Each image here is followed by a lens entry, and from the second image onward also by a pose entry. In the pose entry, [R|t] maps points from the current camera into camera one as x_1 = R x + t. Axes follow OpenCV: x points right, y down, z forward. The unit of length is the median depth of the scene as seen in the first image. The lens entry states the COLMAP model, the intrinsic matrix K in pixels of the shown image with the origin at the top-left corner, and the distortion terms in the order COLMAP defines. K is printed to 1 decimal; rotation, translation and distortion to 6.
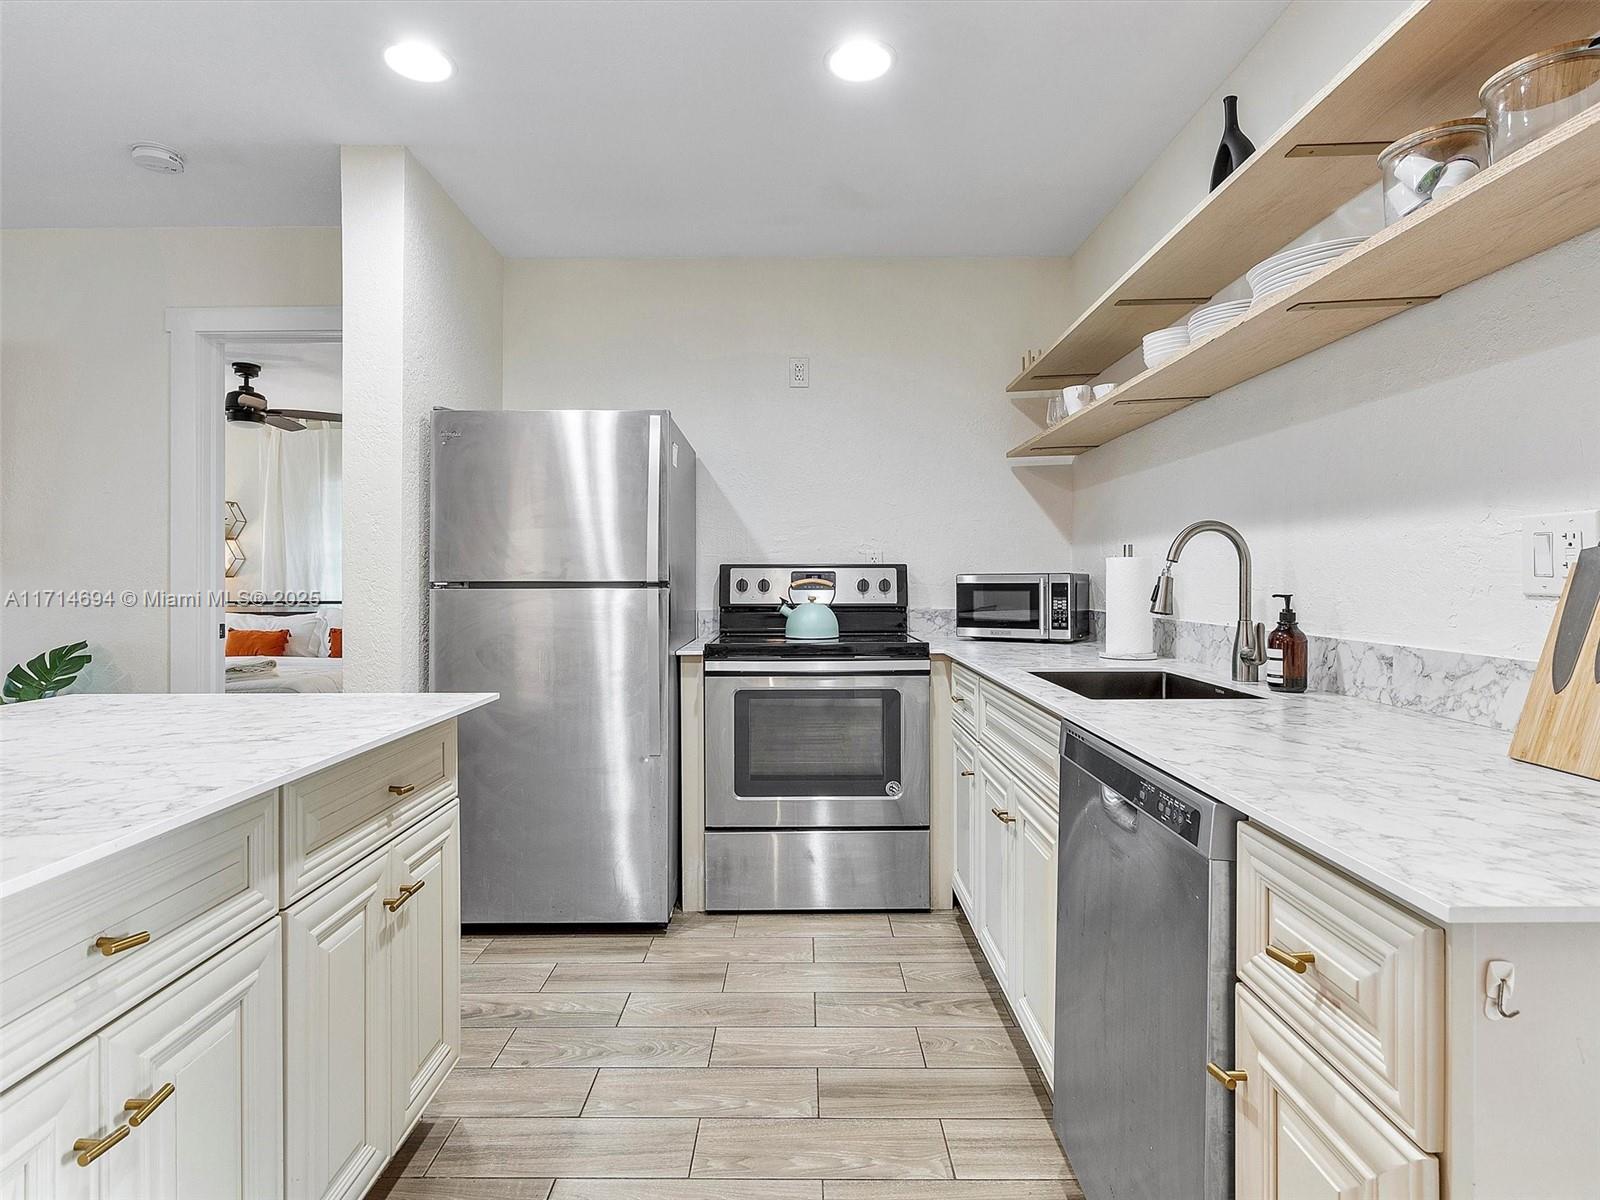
lens RADIAL K [[849.4, 0, 789.9], [0, 849.4, 563.6], [0, 0, 1]] dist [-0.002734, 0.001307]
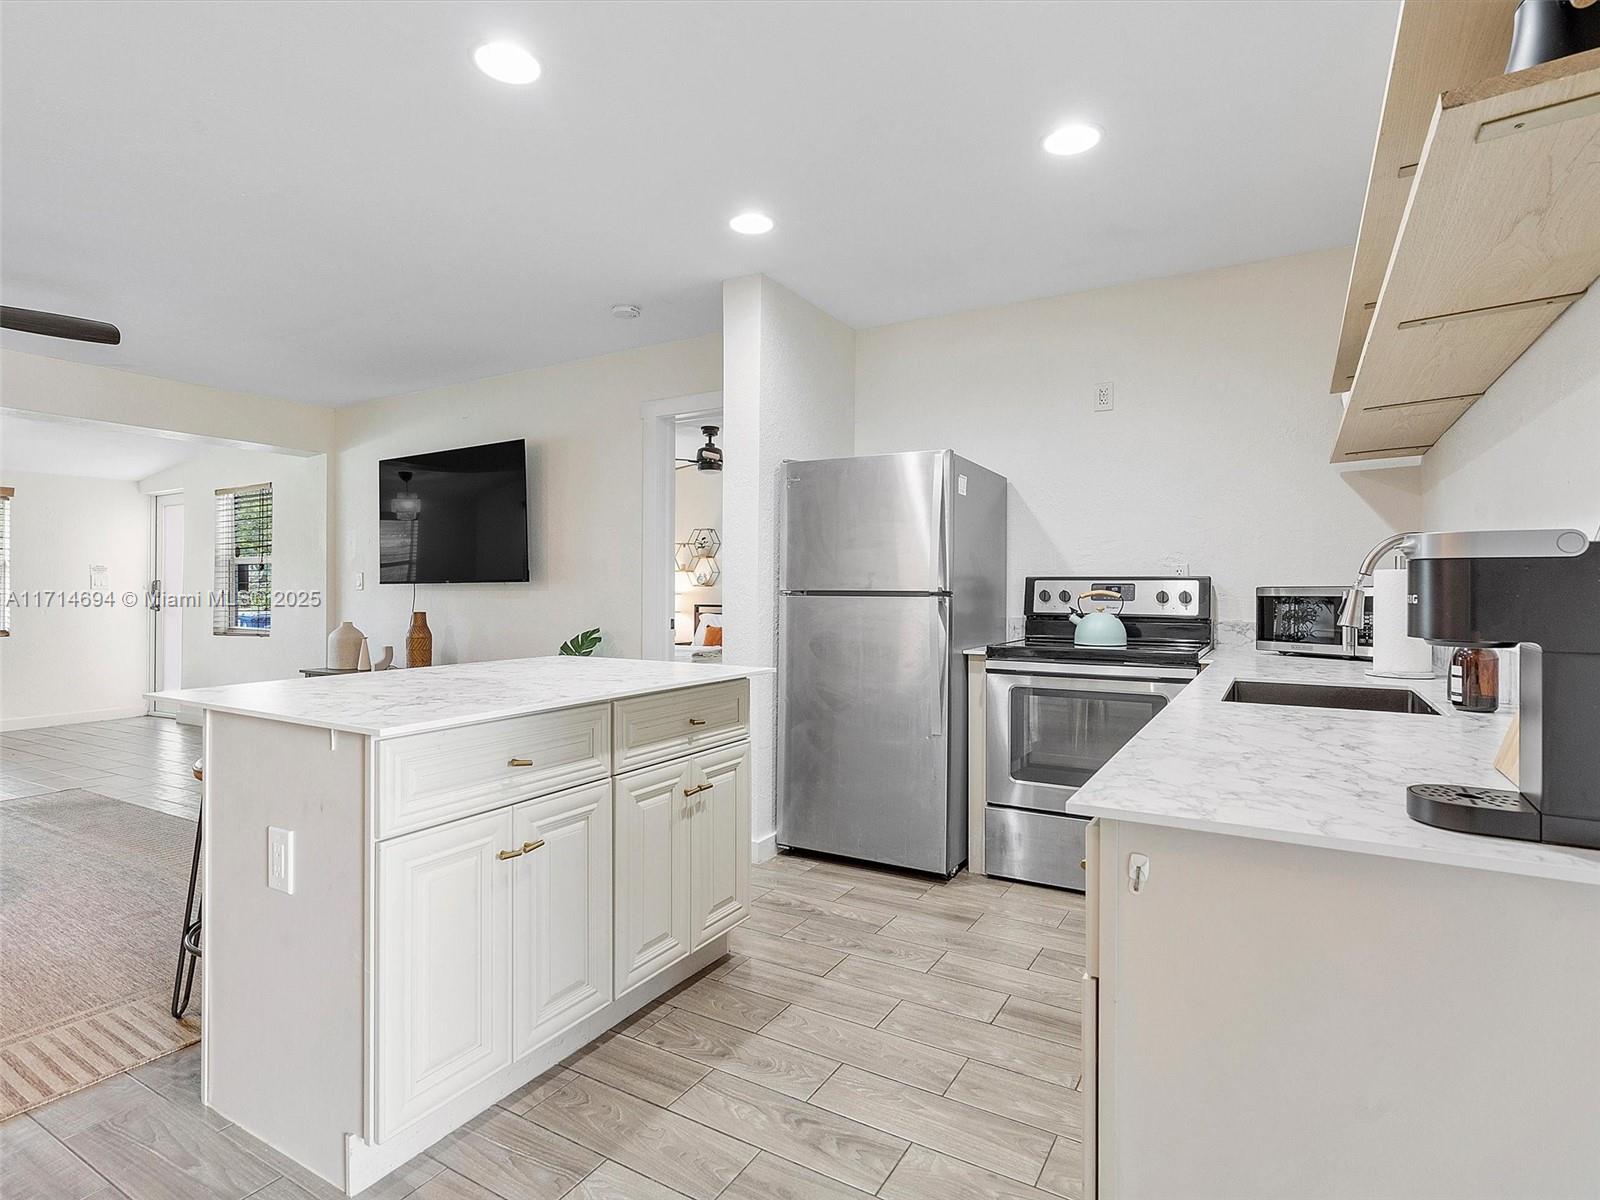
lens RADIAL K [[849.4, 0, 789.9], [0, 849.4, 563.6], [0, 0, 1]] dist [-0.002734, 0.001307]
pose [[0.857314, -0.008743, -0.514720, 0.274868], [0.002542, 0.999915, -0.012752, -0.003722], [0.514788, 0.009624, 0.857263, -0.143814]]
